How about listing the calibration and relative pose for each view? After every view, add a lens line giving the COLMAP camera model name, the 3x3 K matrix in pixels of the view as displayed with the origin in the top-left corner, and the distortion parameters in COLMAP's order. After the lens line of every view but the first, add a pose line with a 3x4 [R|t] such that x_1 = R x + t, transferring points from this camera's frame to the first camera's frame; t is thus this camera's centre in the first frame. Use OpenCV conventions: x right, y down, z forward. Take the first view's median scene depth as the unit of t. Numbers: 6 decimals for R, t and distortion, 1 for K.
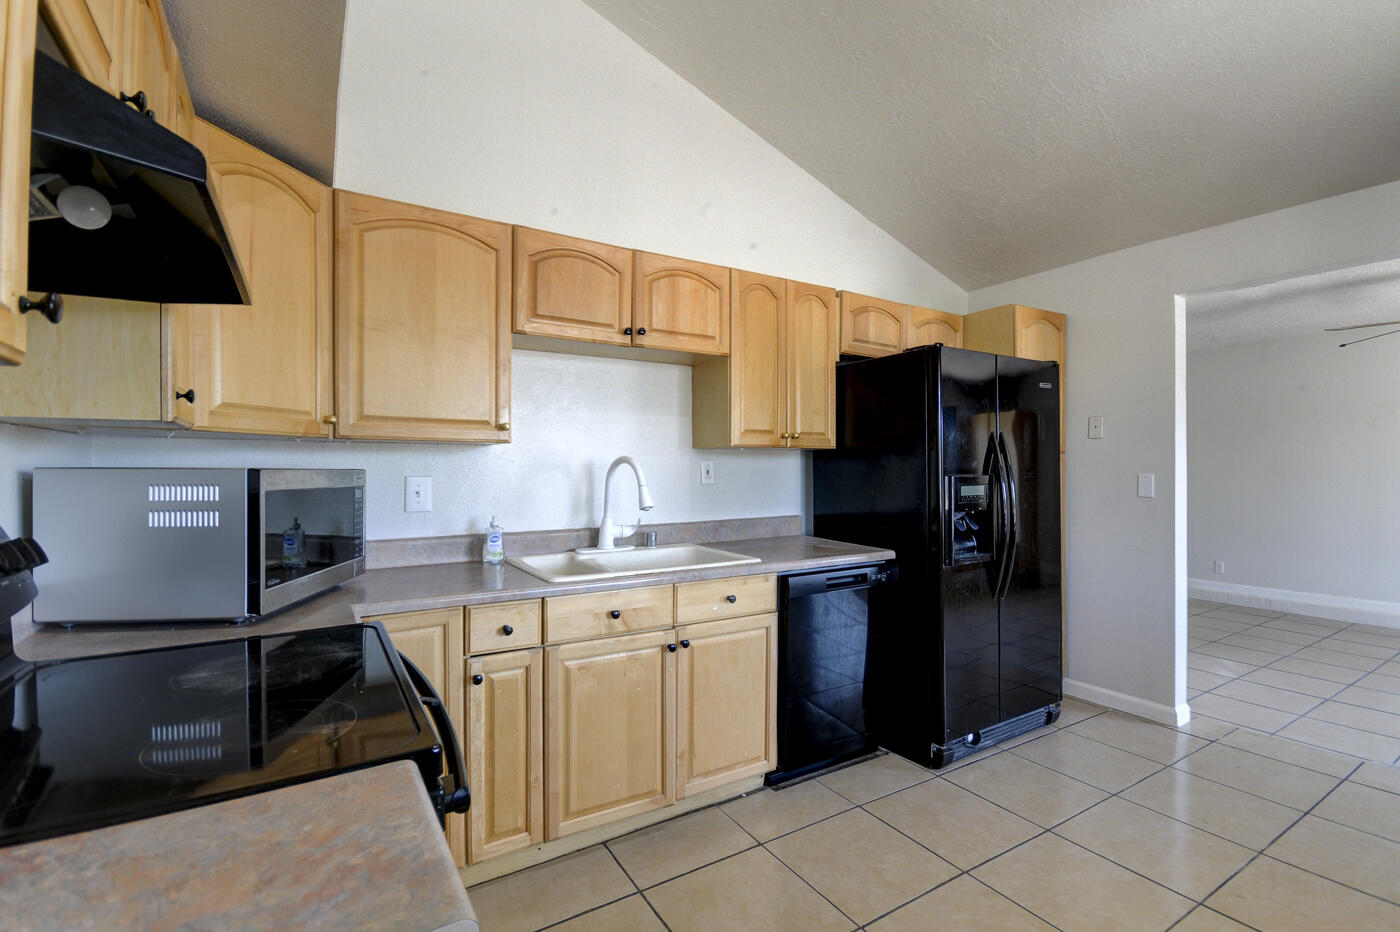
lens RADIAL K [[645.6, 0, 700.0], [0, 645.6, 466.0], [0, 0, 1]] dist [-0.004906, -0.000551]
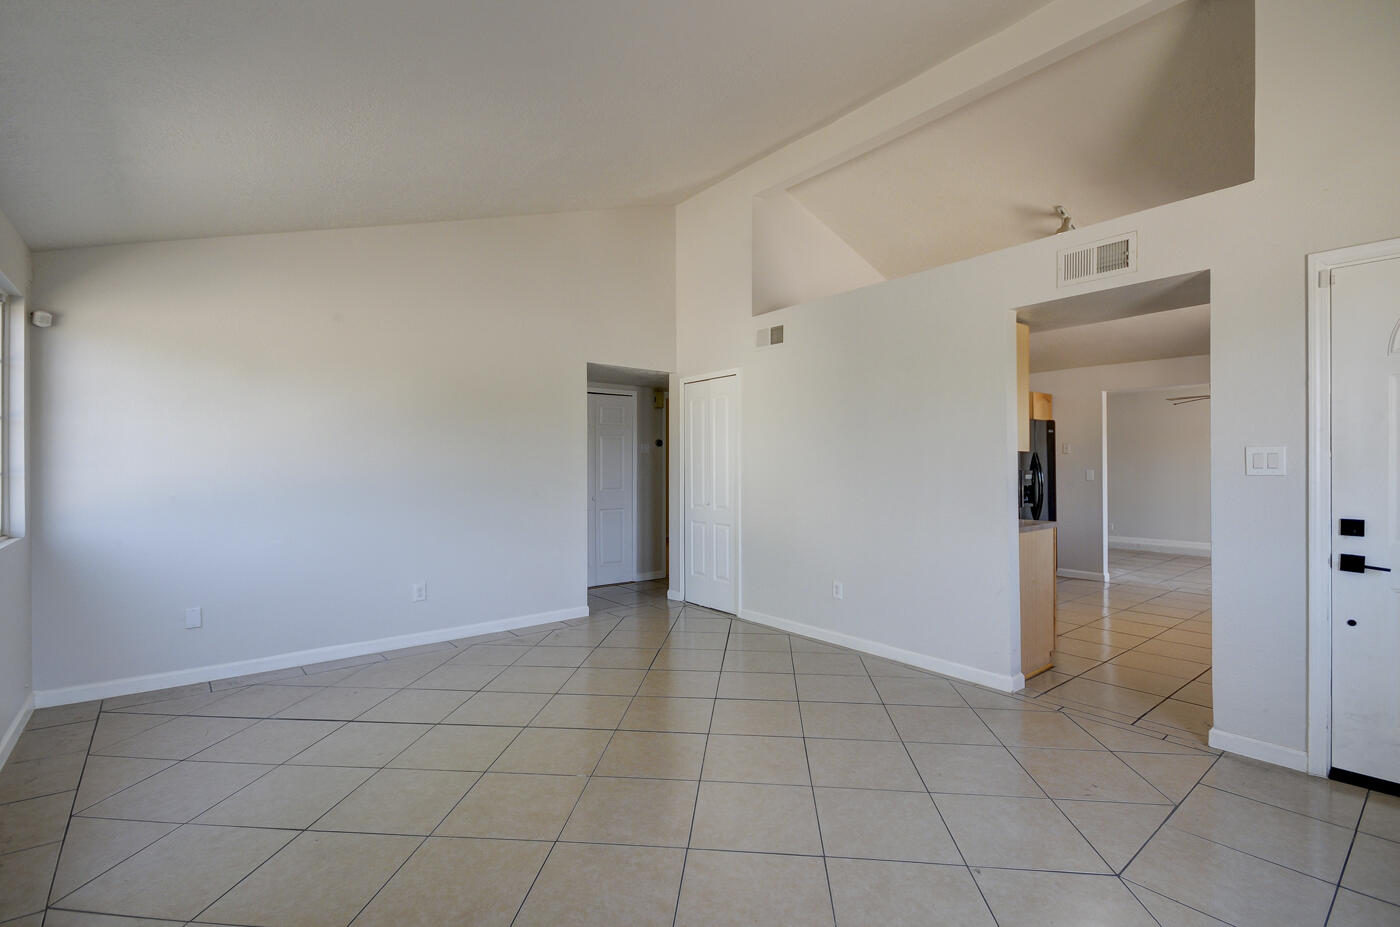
lens RADIAL K [[645.6, 0, 700.0], [0, 645.6, 463.5], [0, 0, 1]] dist [-0.004906, -0.000551]
pose [[0.990976, -0.002757, 0.134009, -1.107371], [0.004142, 0.999941, -0.010054, 0.008336], [-0.133974, 0.010519, 0.990929, -1.206606]]
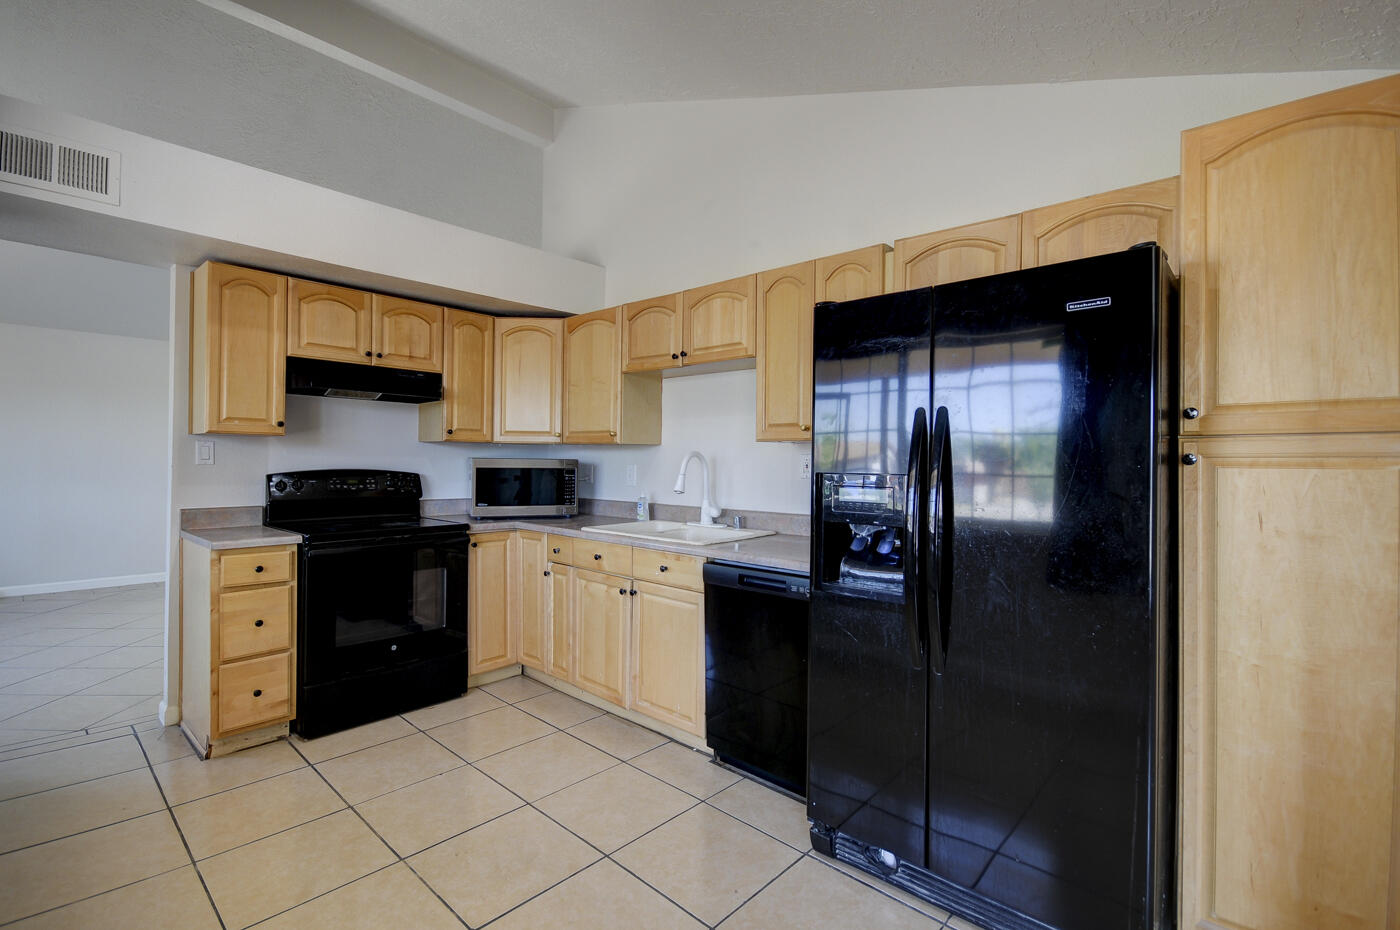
lens RADIAL K [[645.6, 0, 700.0], [0, 645.6, 465.0], [0, 0, 1]] dist [-0.004906, -0.000551]
pose [[0.261784, 0.010018, -0.965074, 1.059540], [-0.016201, 0.999851, 0.005984, 0.003354], [0.964990, 0.014068, 0.261908, 0.643559]]
